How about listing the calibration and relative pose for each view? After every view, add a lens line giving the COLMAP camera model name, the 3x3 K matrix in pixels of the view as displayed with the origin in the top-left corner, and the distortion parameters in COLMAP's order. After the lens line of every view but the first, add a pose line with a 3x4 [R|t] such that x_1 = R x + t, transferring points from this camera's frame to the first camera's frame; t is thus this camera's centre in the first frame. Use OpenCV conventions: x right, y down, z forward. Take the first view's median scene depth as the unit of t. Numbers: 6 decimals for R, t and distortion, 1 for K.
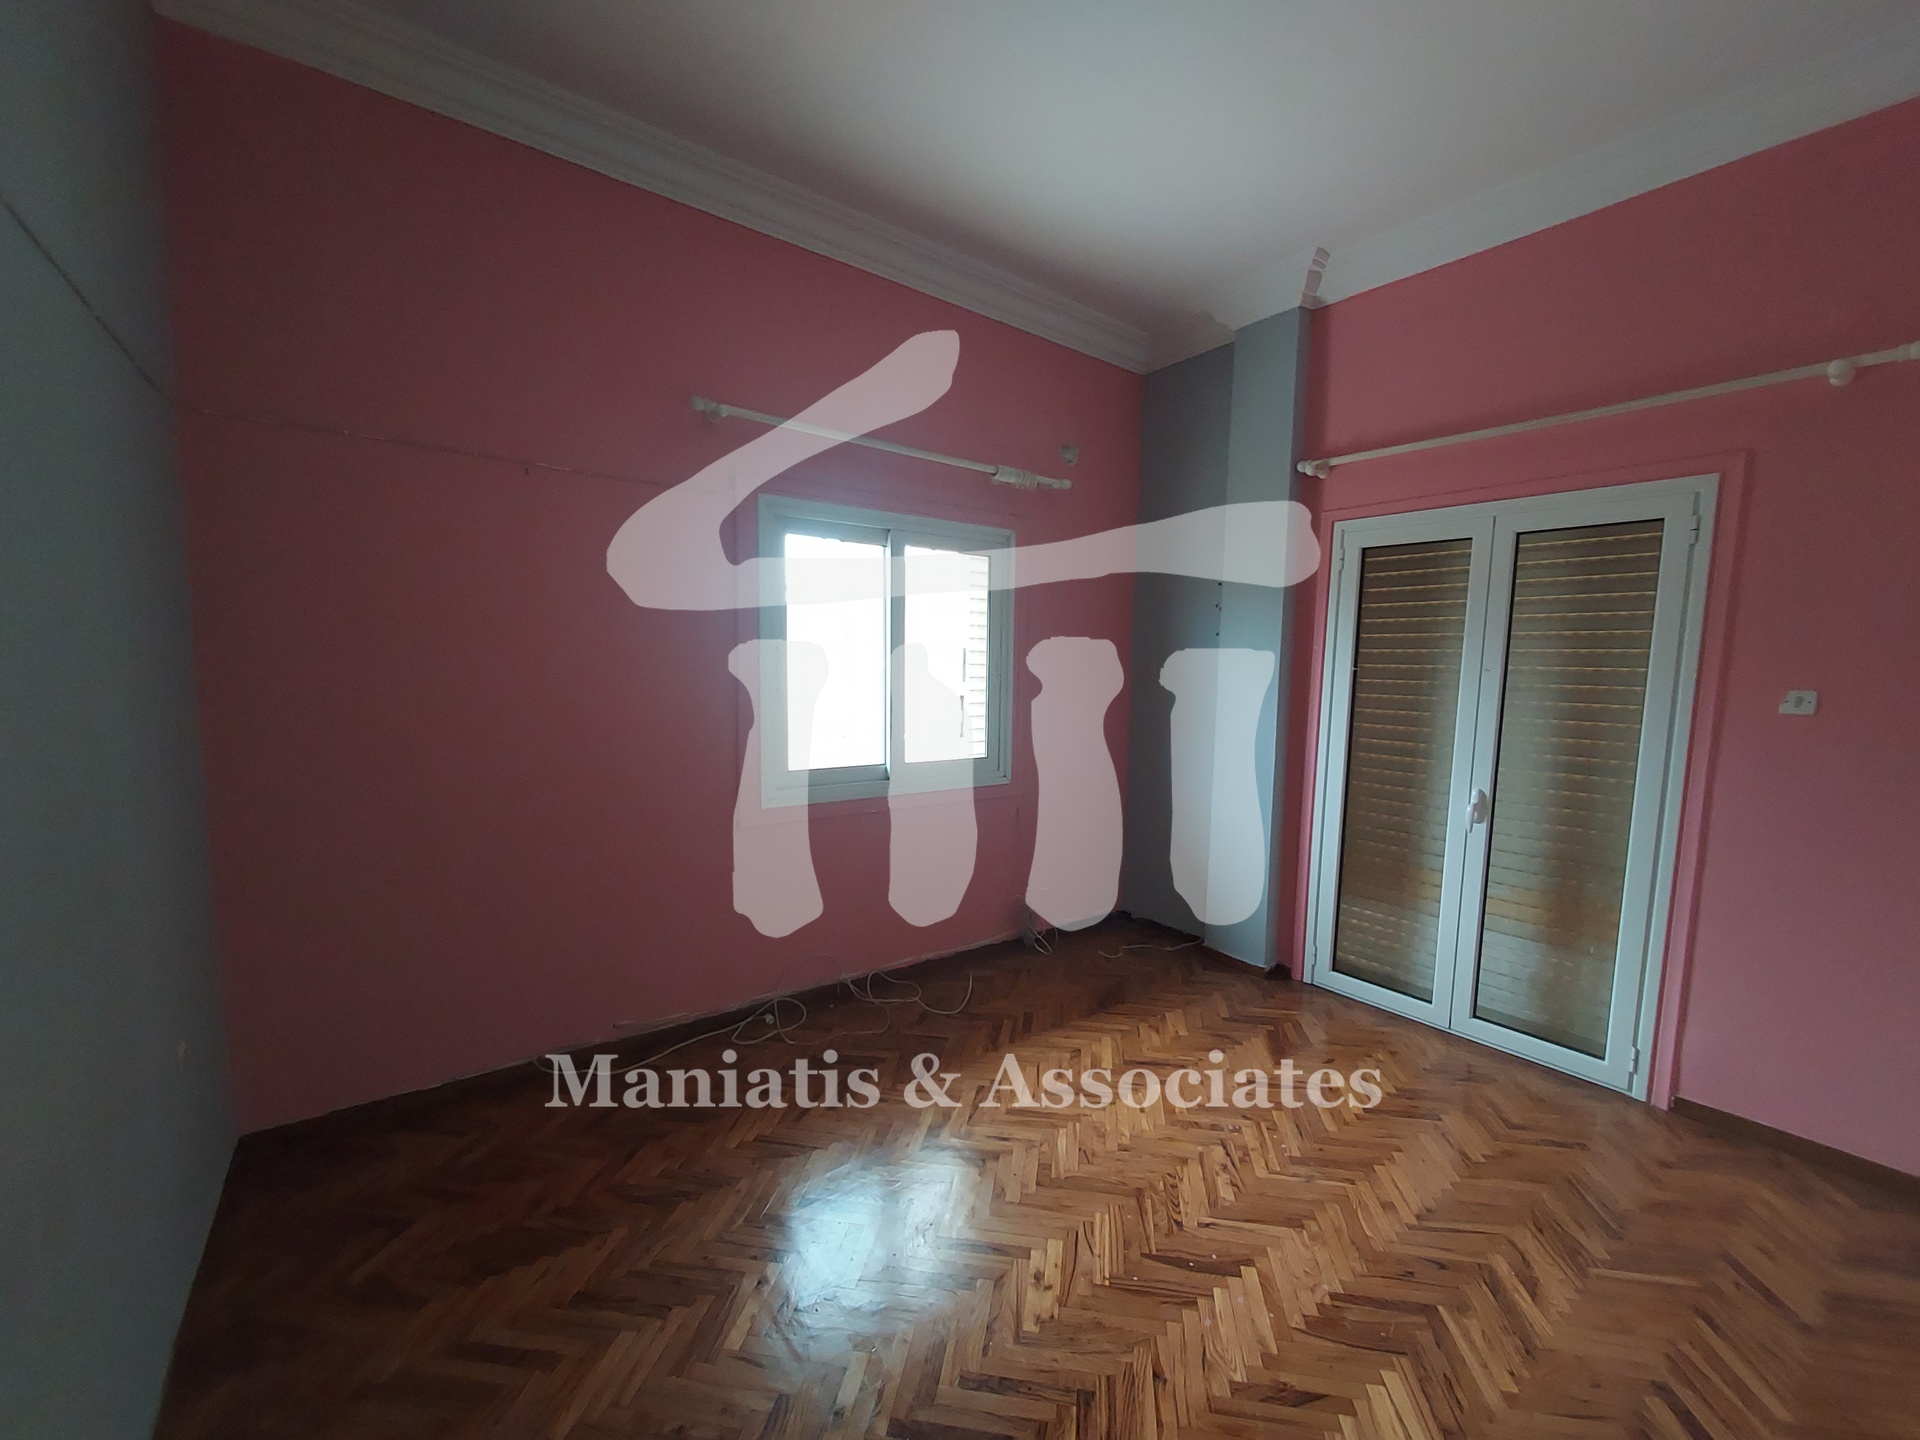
lens RADIAL K [[762.8, 0, 987.8], [0, 762.8, 737.7], [0, 0, 1]] dist [-0.001523, -0.000012]
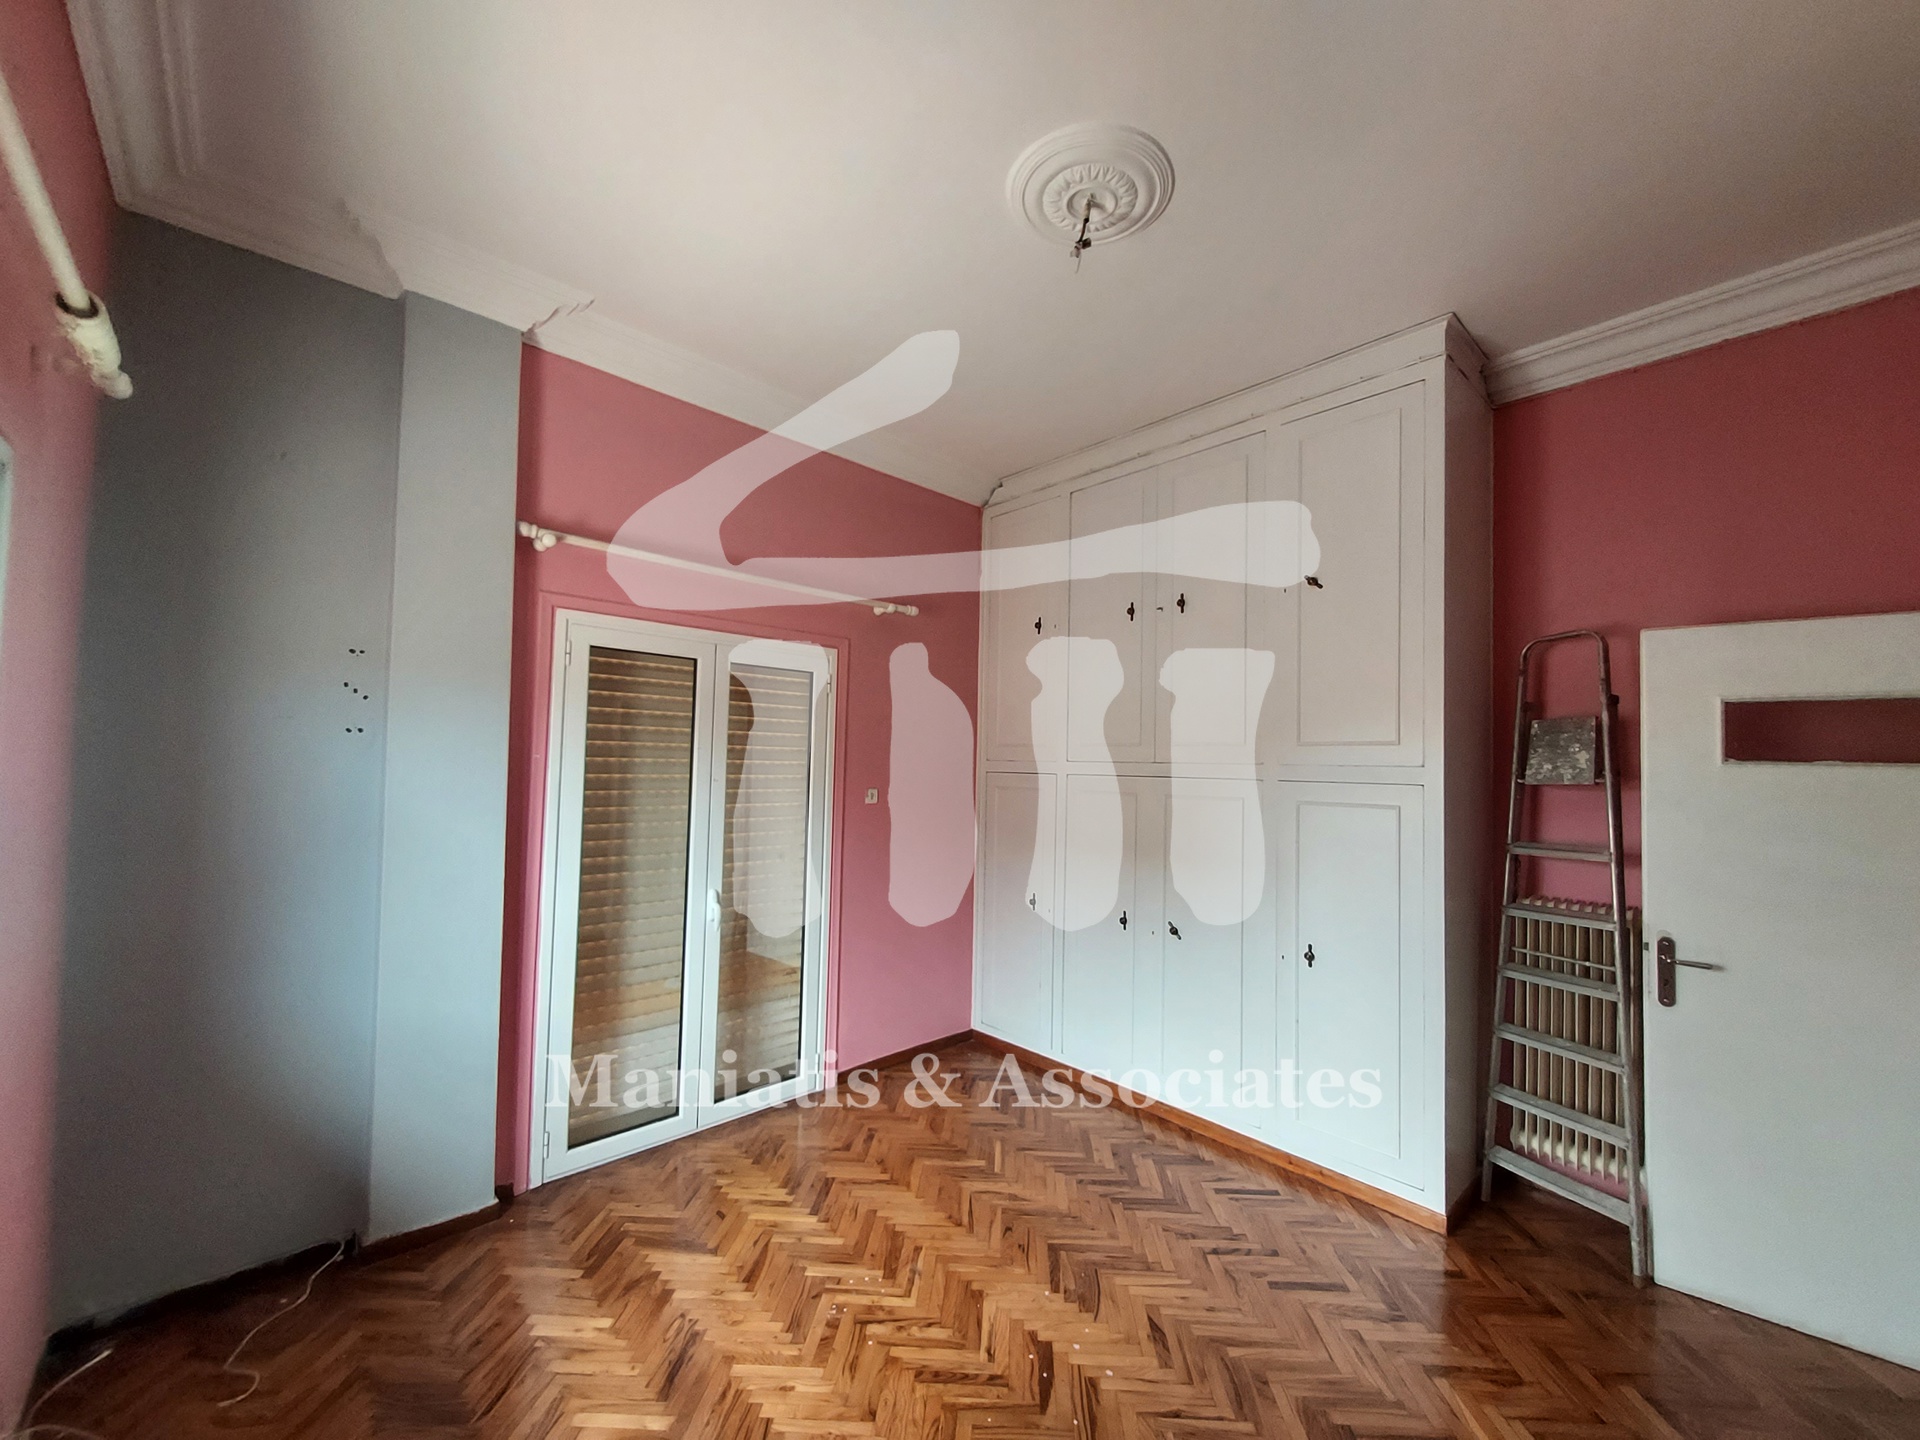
lens RADIAL K [[762.8, 0, 995.1], [0, 762.8, 738.8], [0, 0, 1]] dist [-0.001523, -0.000012]
pose [[-0.116067, 0.010769, 0.993183, -0.585068], [0.074076, 0.997250, -0.002156, -0.138054], [-0.990475, 0.073321, -0.116545, 0.852805]]
